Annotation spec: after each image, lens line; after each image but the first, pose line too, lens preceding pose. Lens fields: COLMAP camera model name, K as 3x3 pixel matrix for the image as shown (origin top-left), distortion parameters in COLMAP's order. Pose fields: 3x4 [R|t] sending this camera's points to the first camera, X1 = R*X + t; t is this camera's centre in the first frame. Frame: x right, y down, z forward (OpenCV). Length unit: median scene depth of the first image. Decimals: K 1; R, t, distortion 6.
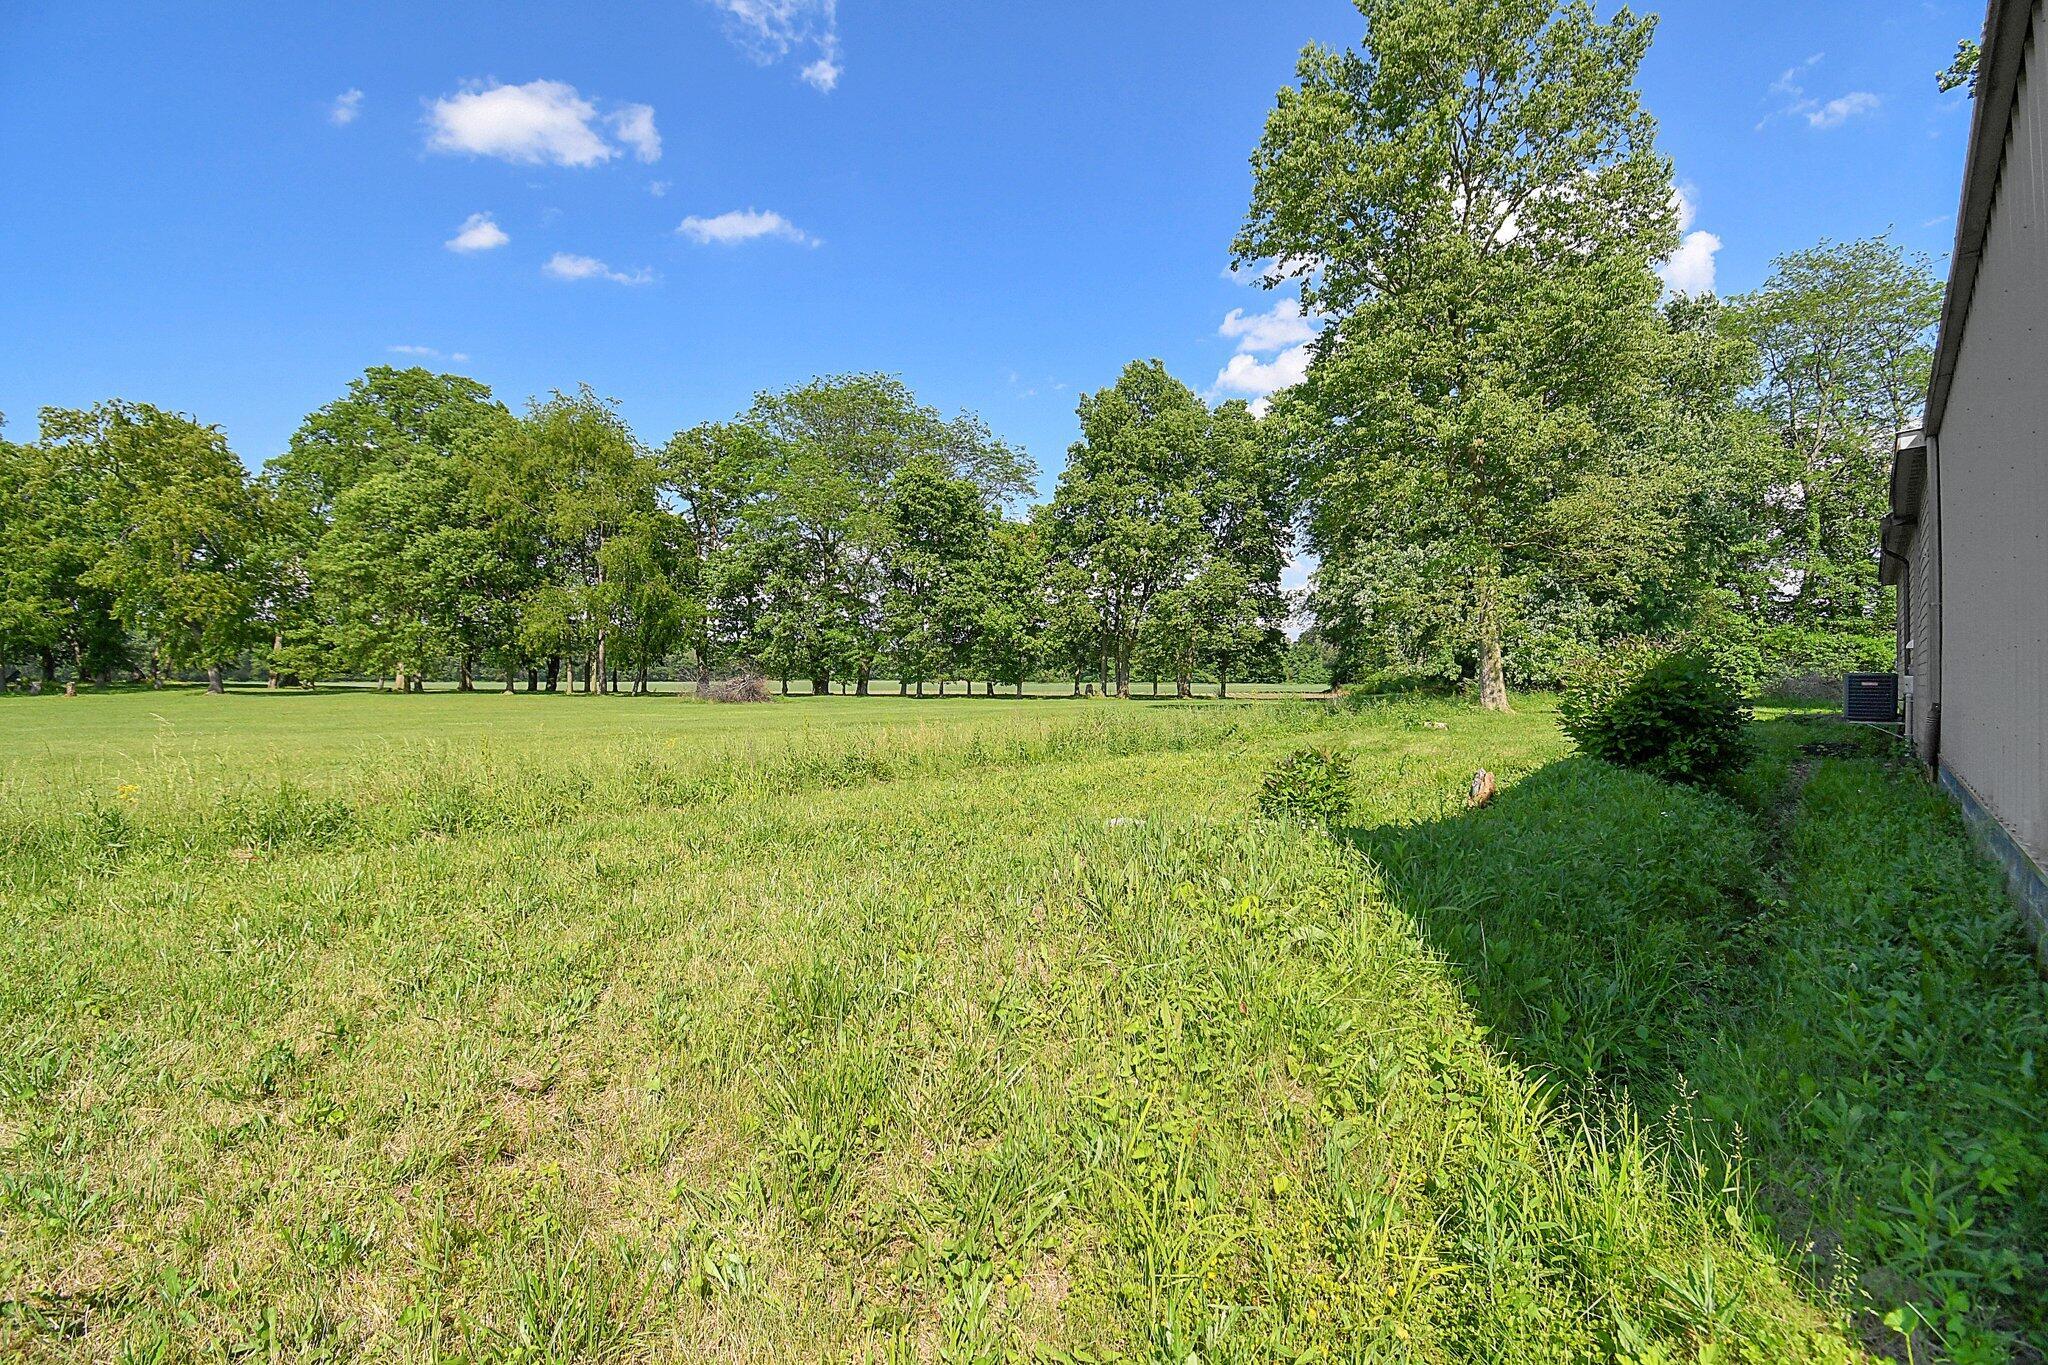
lens RADIAL K [[897.2, 0, 1021.9], [0, 897.2, 678.8], [0, 0, 1]] dist [-0.001584, -0.000087]
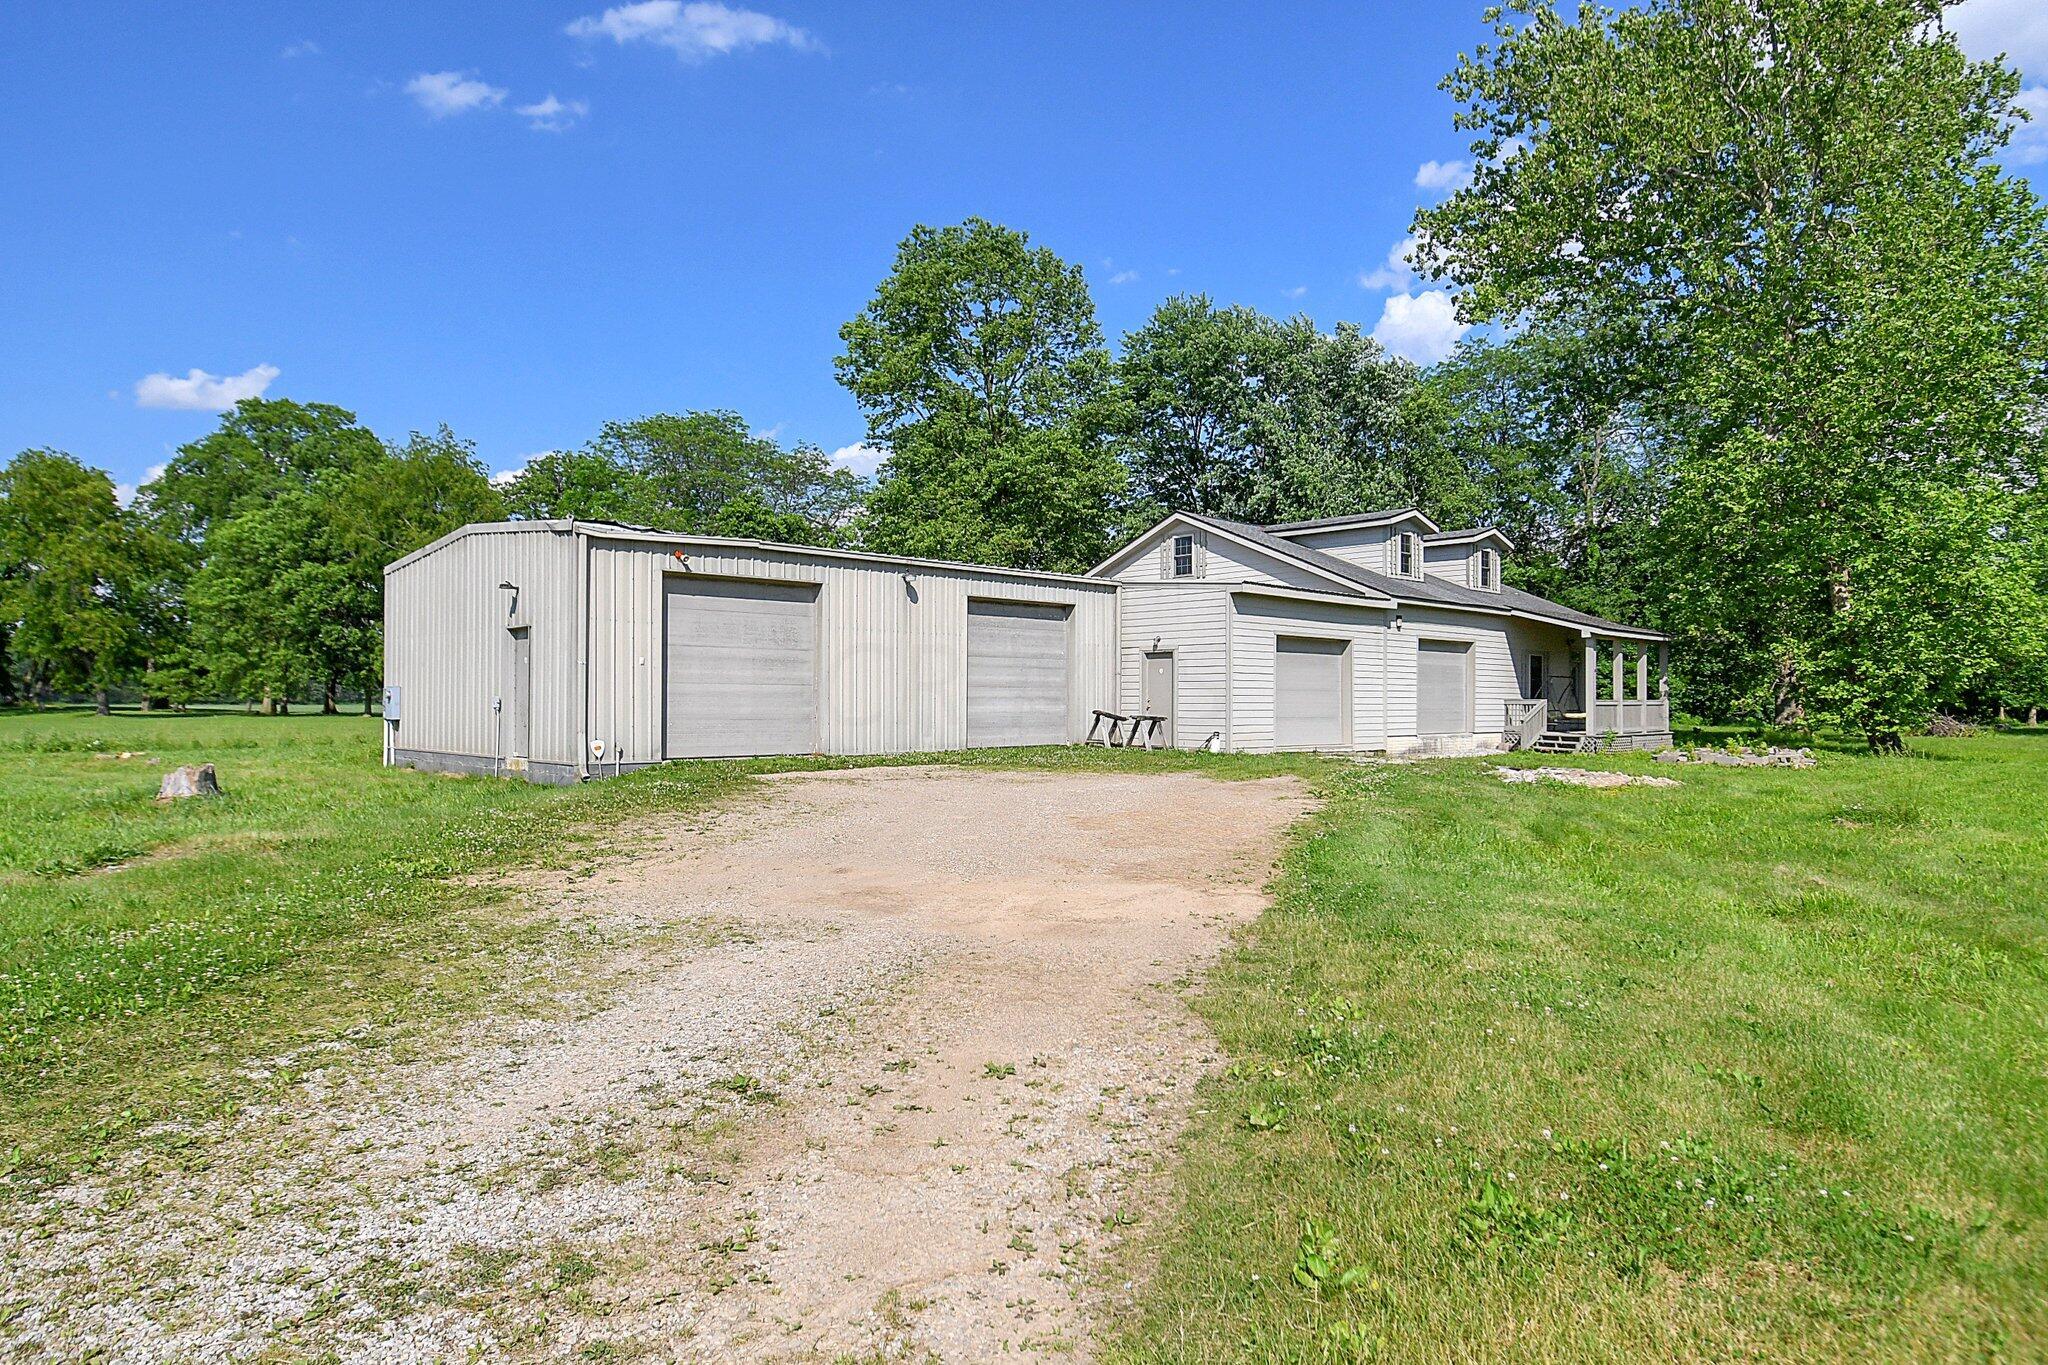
lens RADIAL K [[1208.8, 0, 1026.4], [0, 1208.8, 685.7], [0, 0, 1]] dist [0.002913, 0.000937]
pose [[0.998920, -0.001349, -0.046454, 0.279719], [0.000872, 0.999947, -0.010289, -0.004261], [0.046465, 0.010237, 0.998867, -0.402252]]
